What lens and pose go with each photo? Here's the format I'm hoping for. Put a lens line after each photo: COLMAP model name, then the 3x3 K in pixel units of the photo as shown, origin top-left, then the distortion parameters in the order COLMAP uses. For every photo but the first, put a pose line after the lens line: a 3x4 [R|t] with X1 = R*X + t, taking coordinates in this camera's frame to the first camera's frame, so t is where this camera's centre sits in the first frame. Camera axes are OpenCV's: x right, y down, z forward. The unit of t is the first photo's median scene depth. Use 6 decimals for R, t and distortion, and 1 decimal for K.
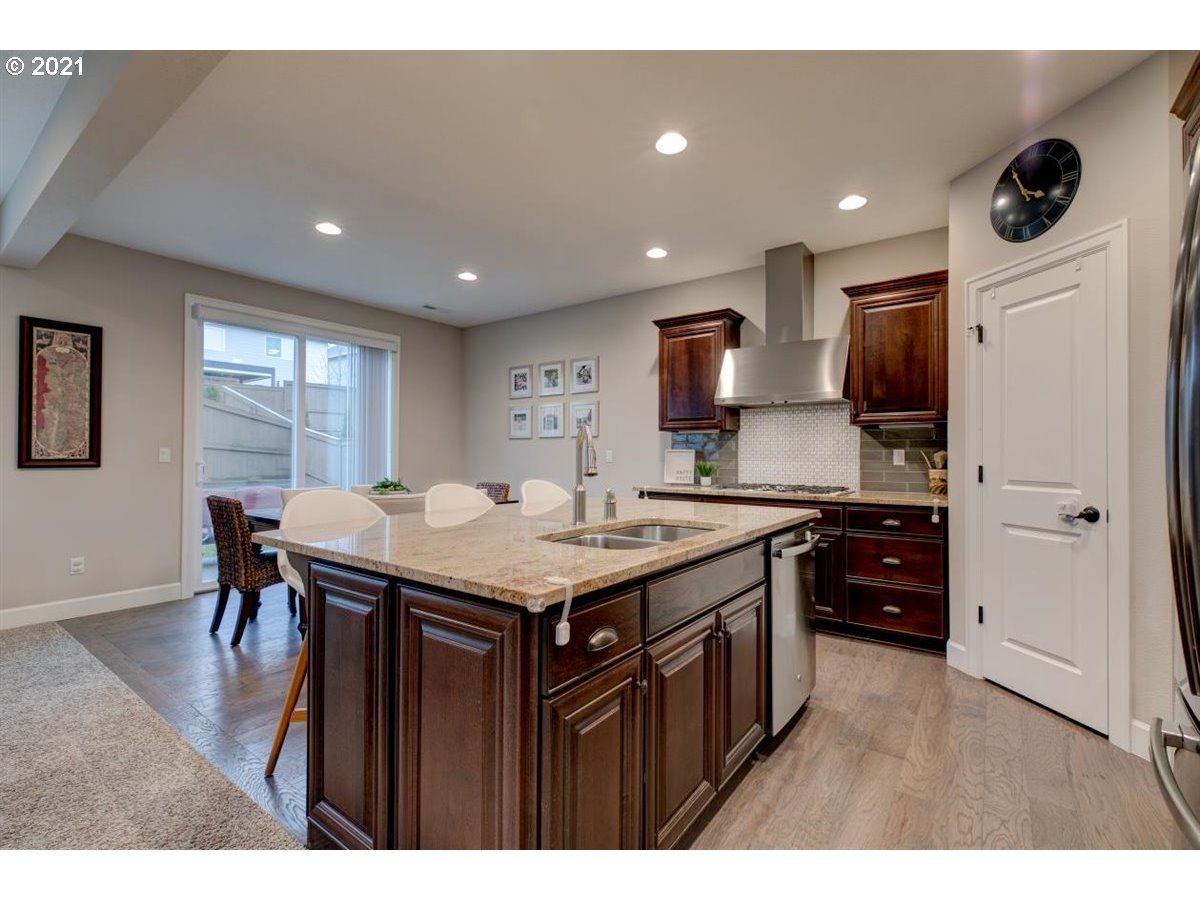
lens RADIAL K [[536.9, 0, 600.1], [0, 536.9, 449.9], [0, 0, 1]] dist [0.002381, 0.000631]
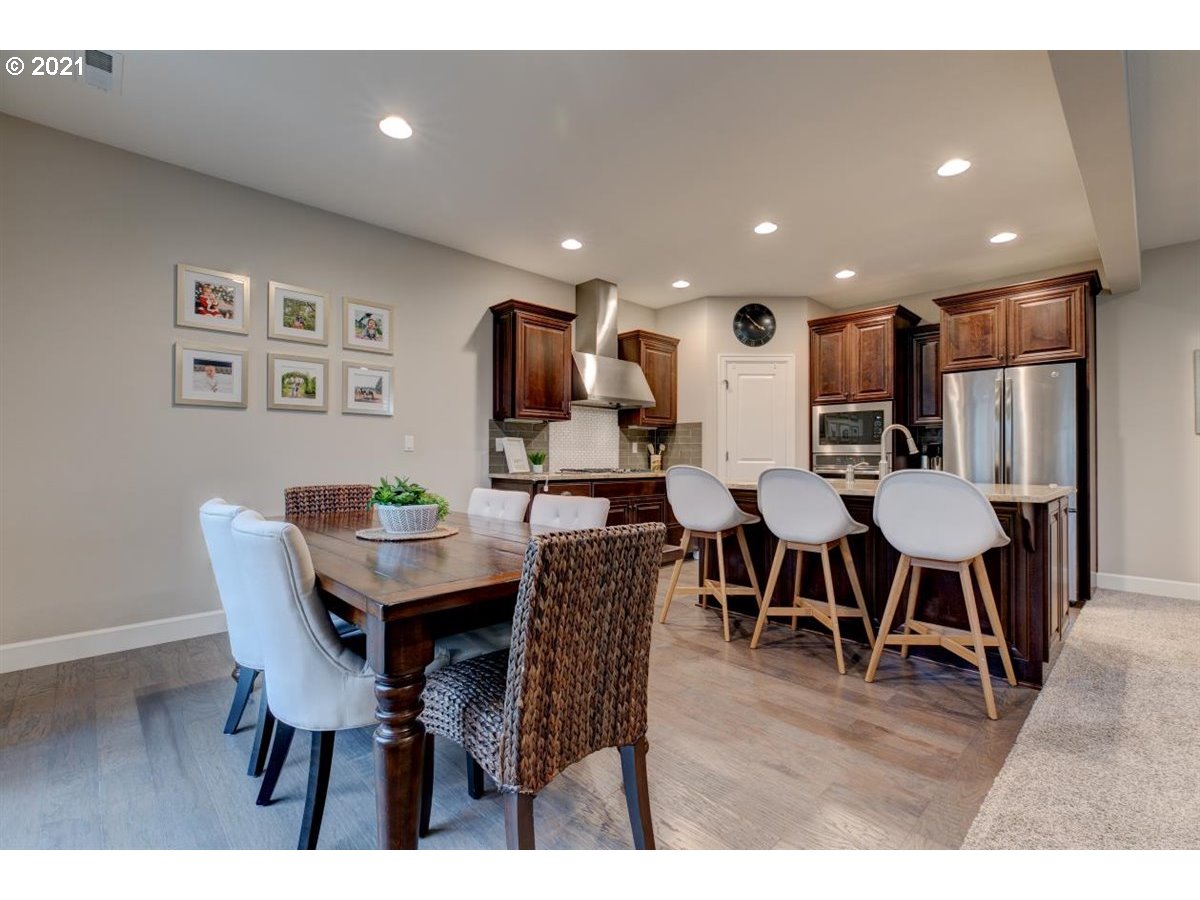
lens RADIAL K [[536.9, 0, 600.1], [0, 536.9, 449.9], [0, 0, 1]] dist [0.002381, 0.000631]
pose [[0.166570, 0.009581, 0.985983, -0.901124], [-0.013372, 0.999883, -0.007457, 0.030539], [-0.985939, -0.011942, 0.166679, 0.784833]]
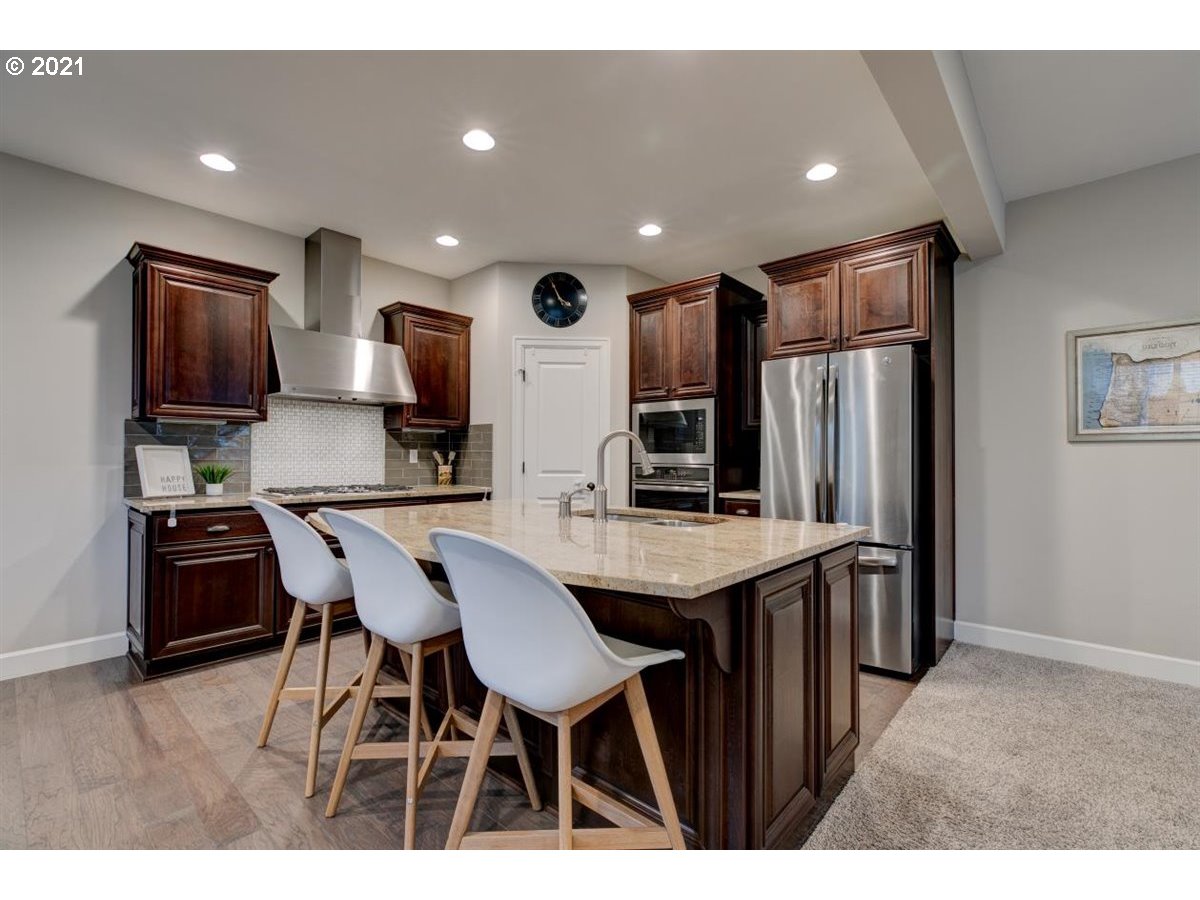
lens RADIAL K [[536.9, 0, 600.1], [0, 536.9, 449.9], [0, 0, 1]] dist [0.002381, 0.000631]
pose [[0.091761, 0.009126, 0.995739, -0.546057], [-0.012160, 0.999894, -0.008044, 0.003822], [-0.995707, -0.011371, 0.091863, 0.448309]]
